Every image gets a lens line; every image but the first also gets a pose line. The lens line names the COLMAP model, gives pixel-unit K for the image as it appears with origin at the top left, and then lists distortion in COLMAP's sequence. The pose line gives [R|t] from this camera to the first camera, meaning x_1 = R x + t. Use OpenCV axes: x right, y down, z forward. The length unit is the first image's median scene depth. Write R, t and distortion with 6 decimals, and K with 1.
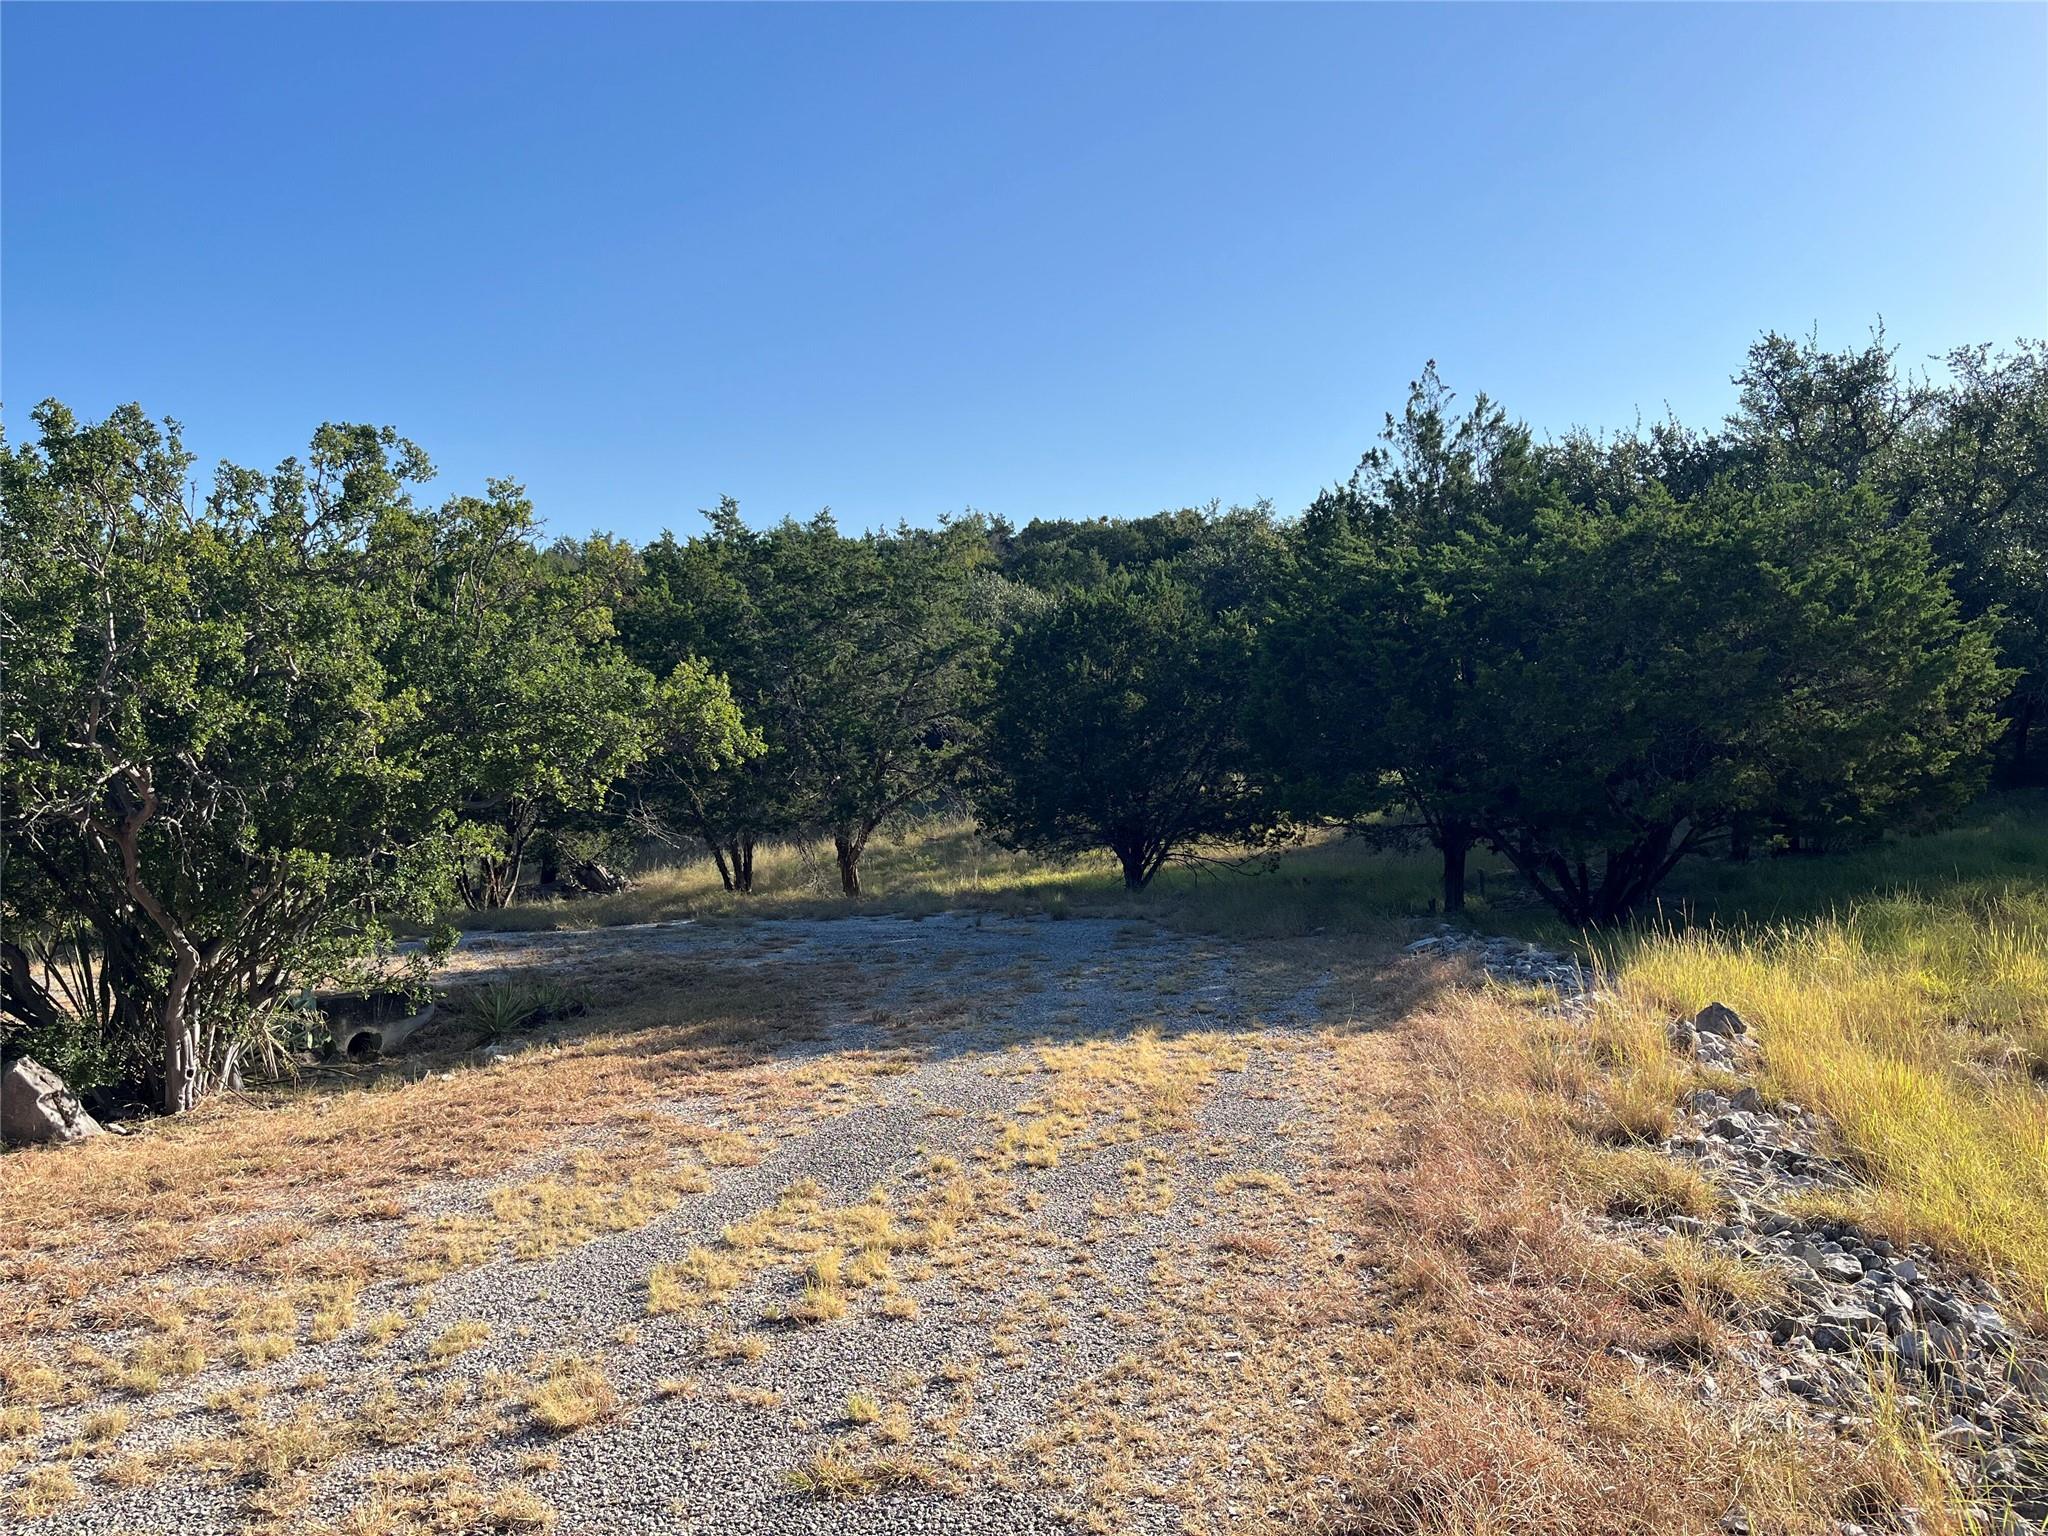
lens RADIAL K [[1531.2, 0, 1030.8], [0, 1531.2, 763.4], [0, 0, 1]] dist [0.037386, -0.056265]
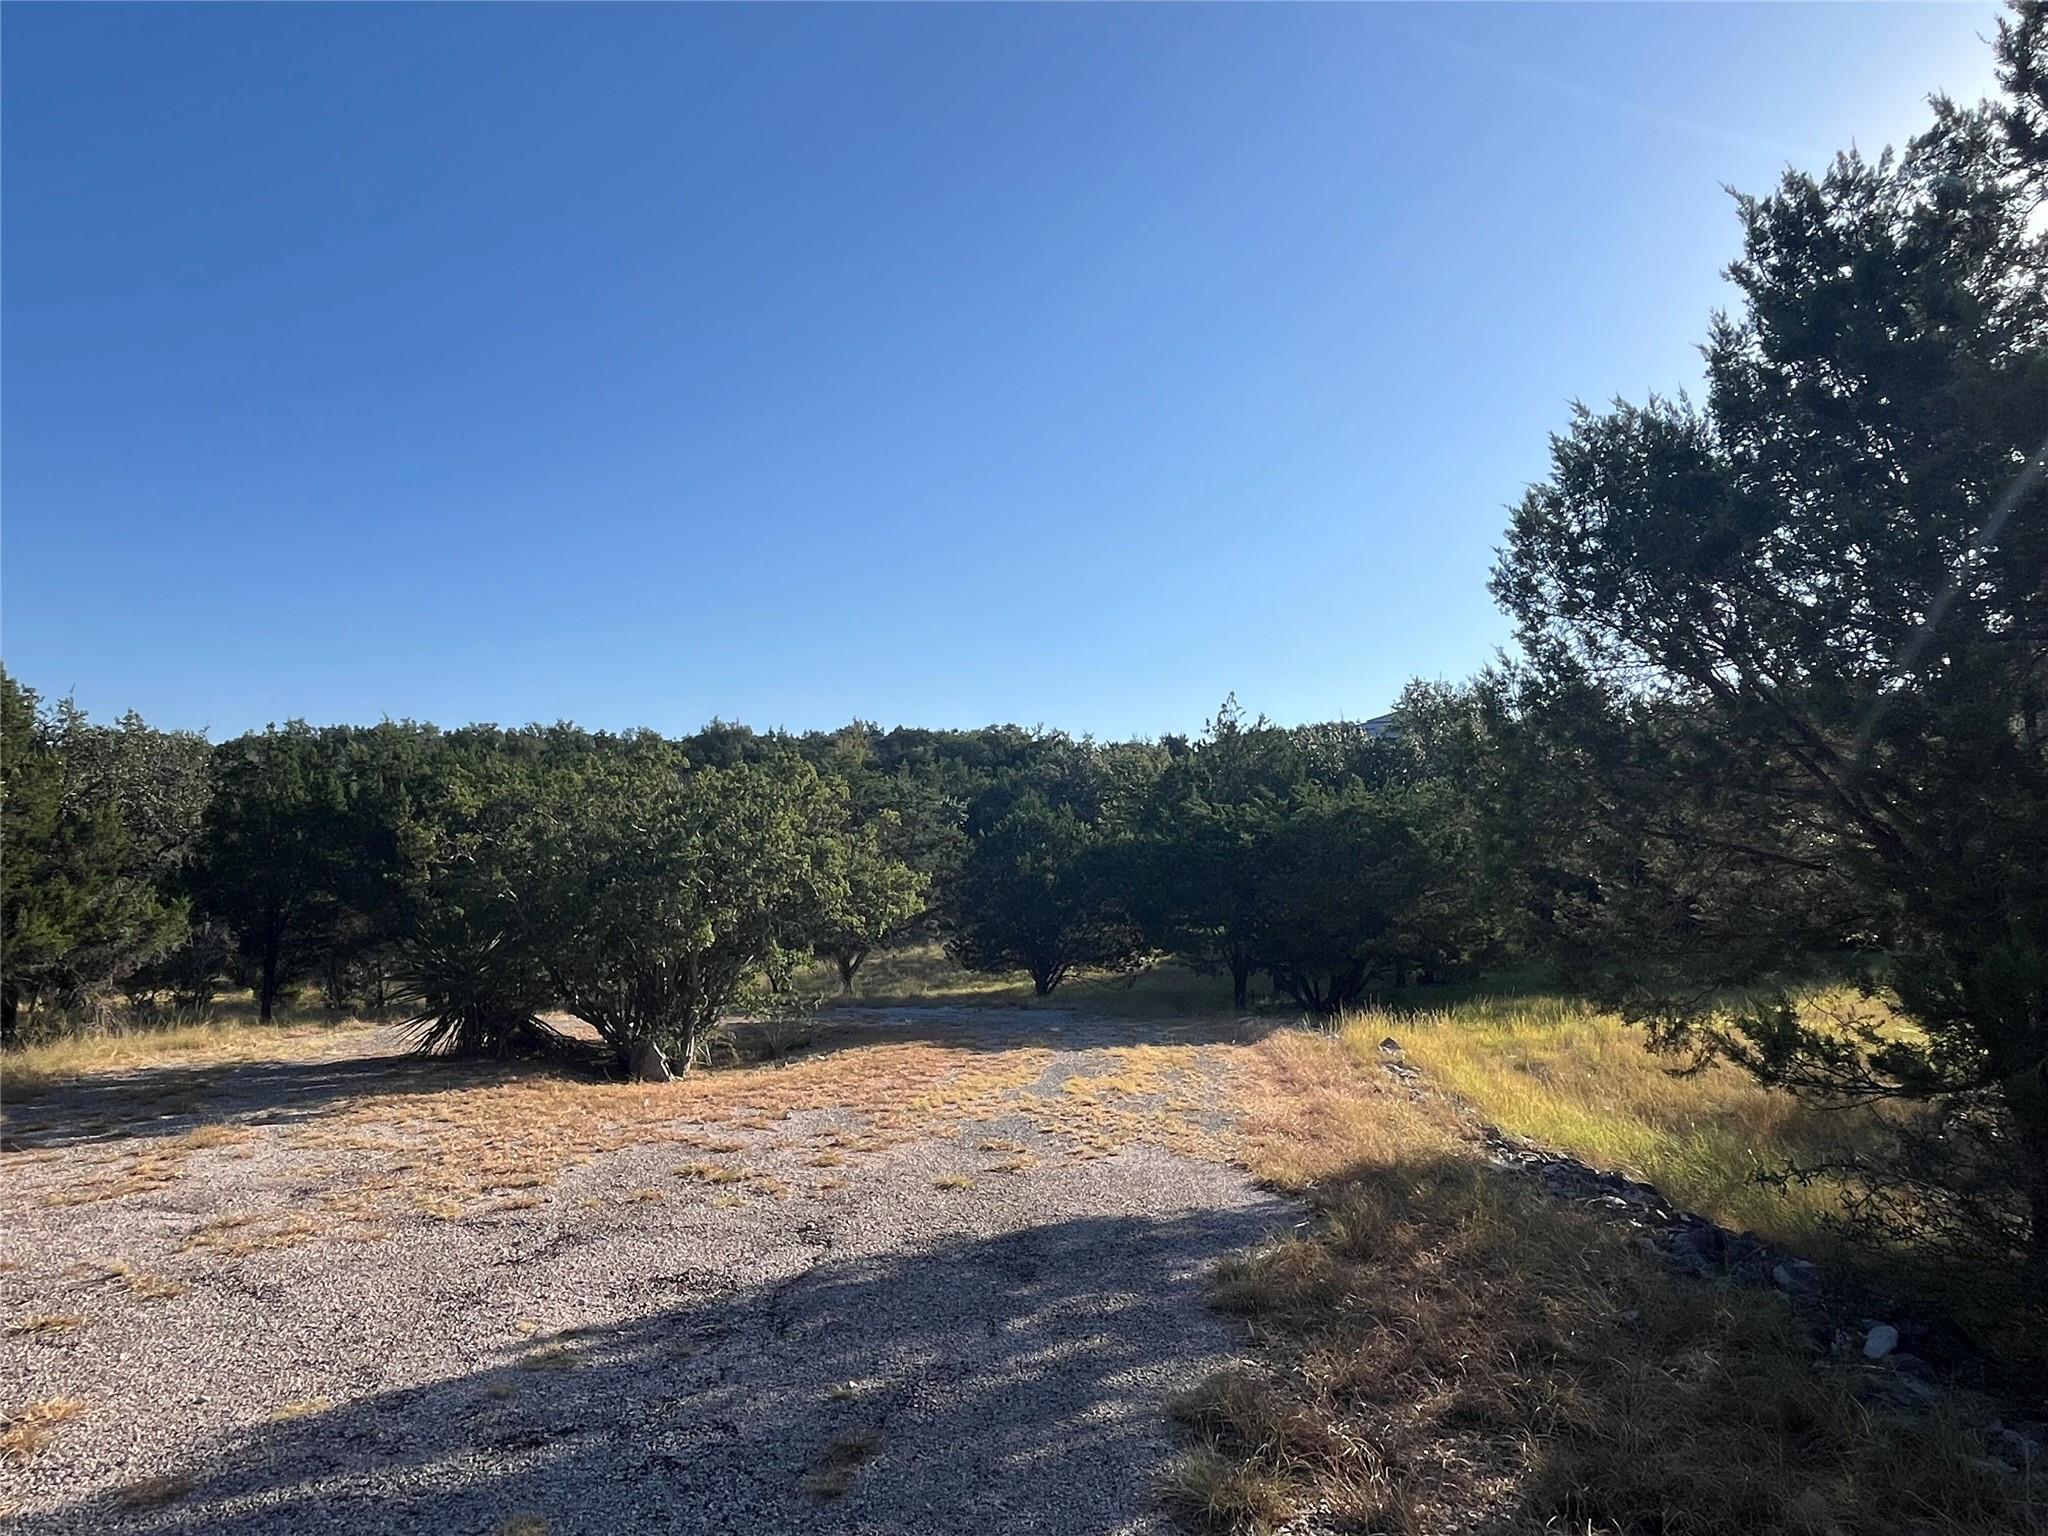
lens RADIAL K [[1203.9, 0, 1021.2], [0, 1203.9, 780.4], [0, 0, 1]] dist [-0.006905, -0.000090]
pose [[0.991464, 0.045706, 0.122105, -0.129166], [-0.032162, 0.993336, -0.110676, -0.002731], [-0.126350, 0.105804, 0.986327, -0.285483]]
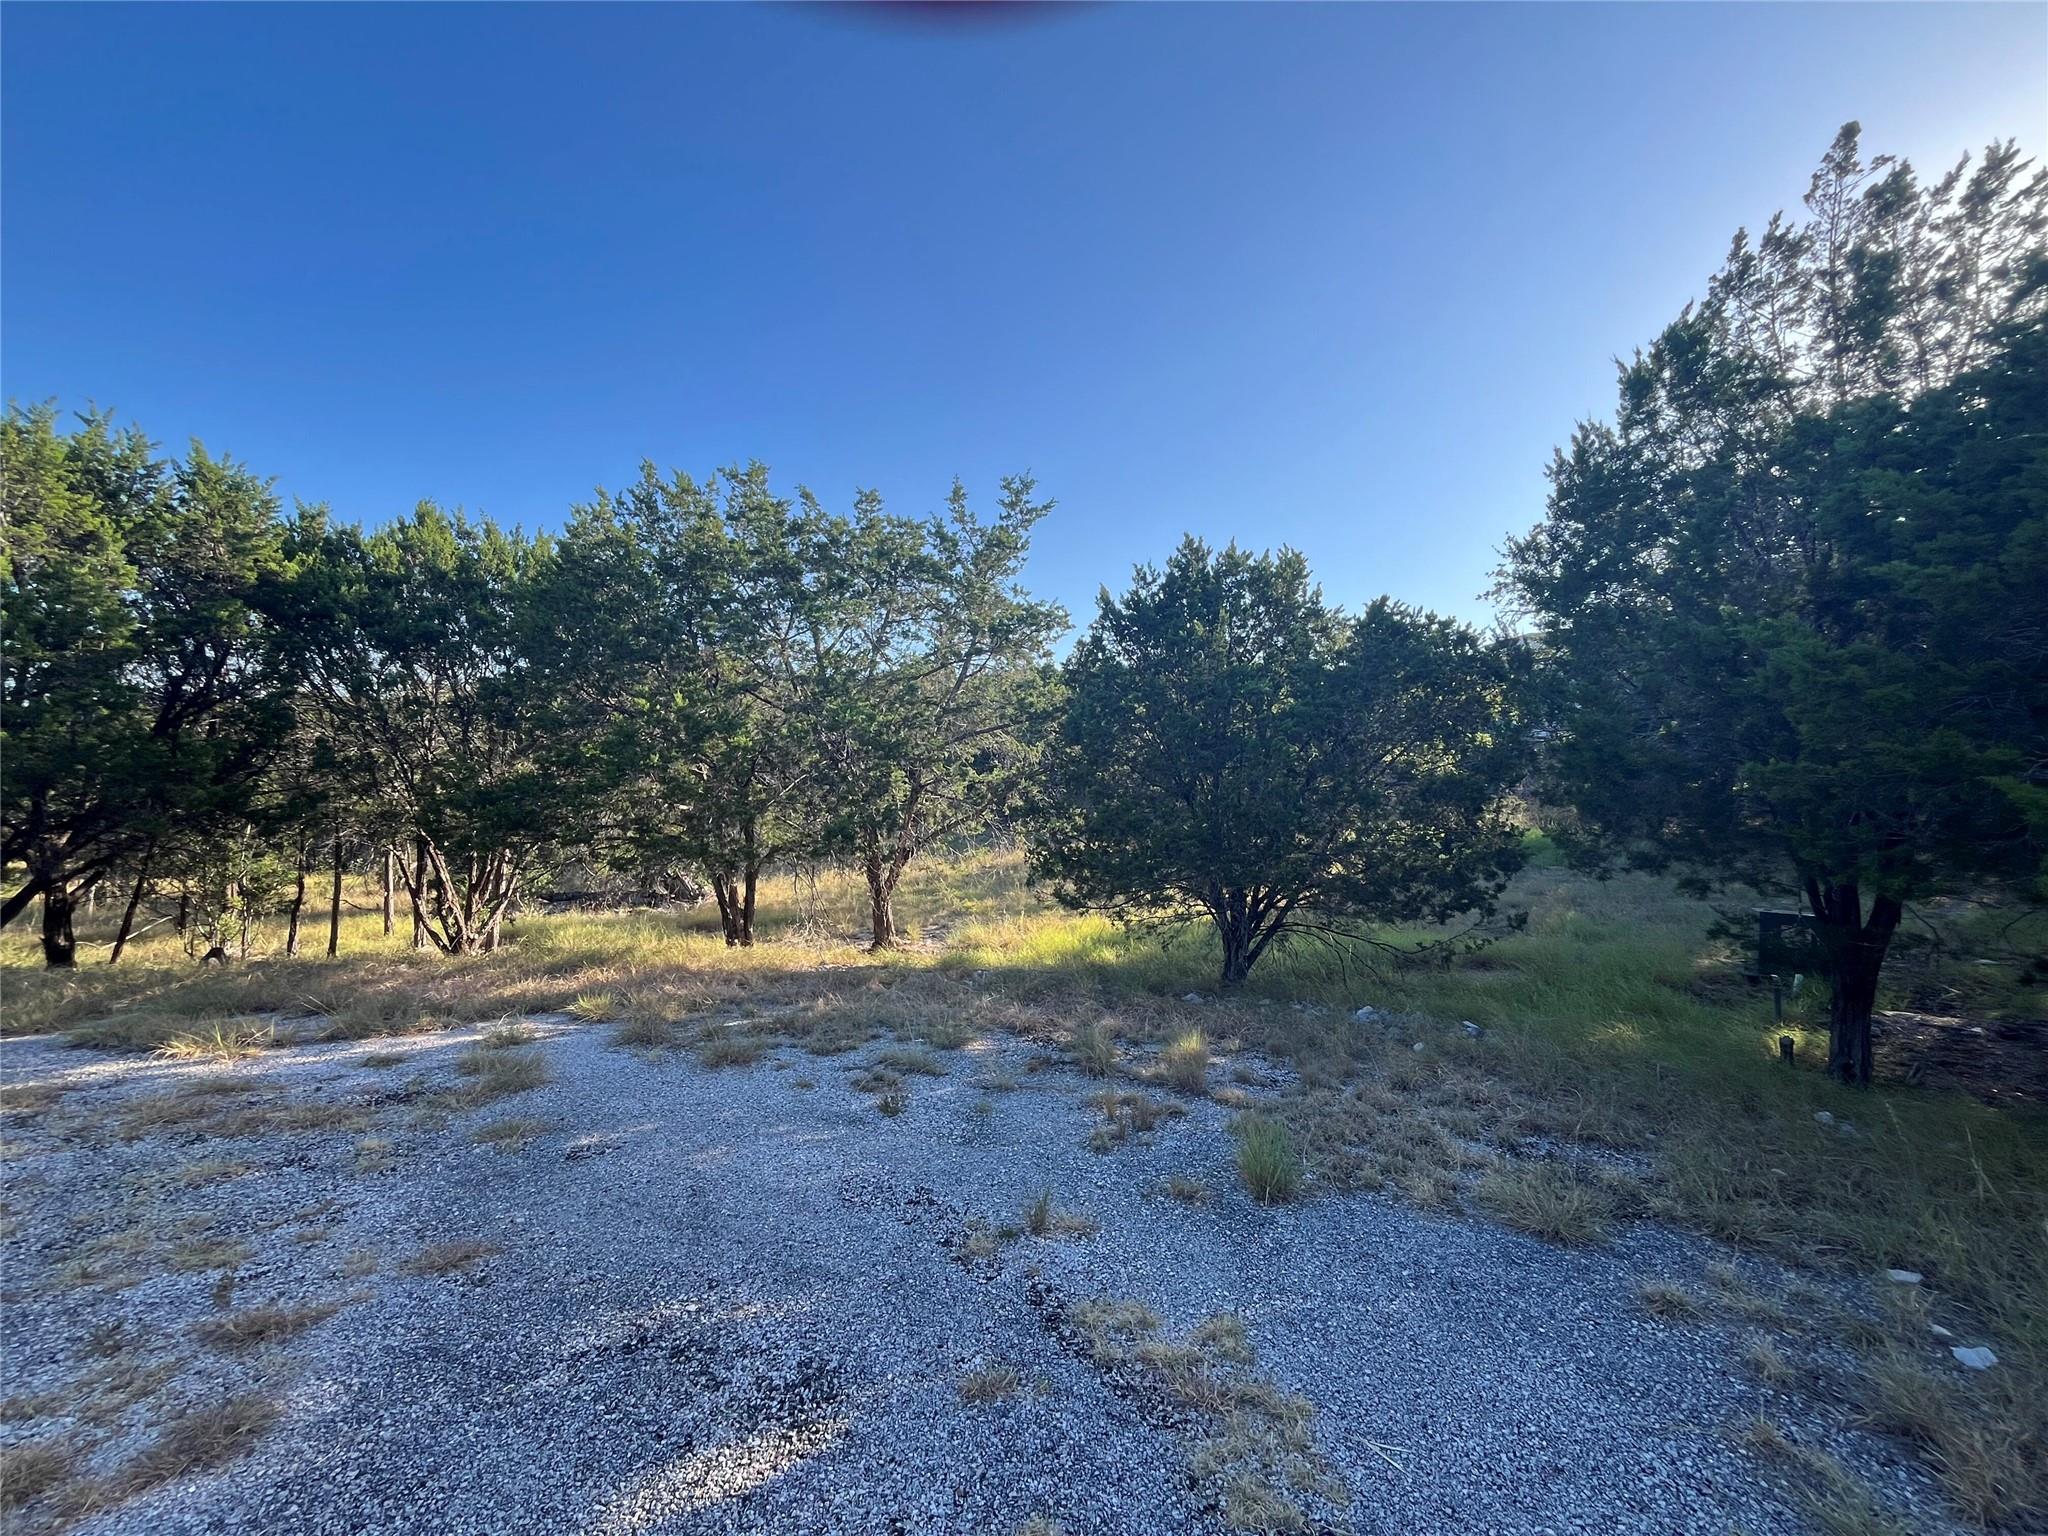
lens RADIAL K [[818.6, 0, 1013.2], [0, 818.6, 756.7], [0, 0, 1]] dist [-0.013567, 0.000039]
pose [[0.998160, 0.050468, -0.033600, -0.034315], [-0.052851, 0.995837, -0.074266, 0.016588], [0.029712, 0.075905, 0.996672, 0.614613]]
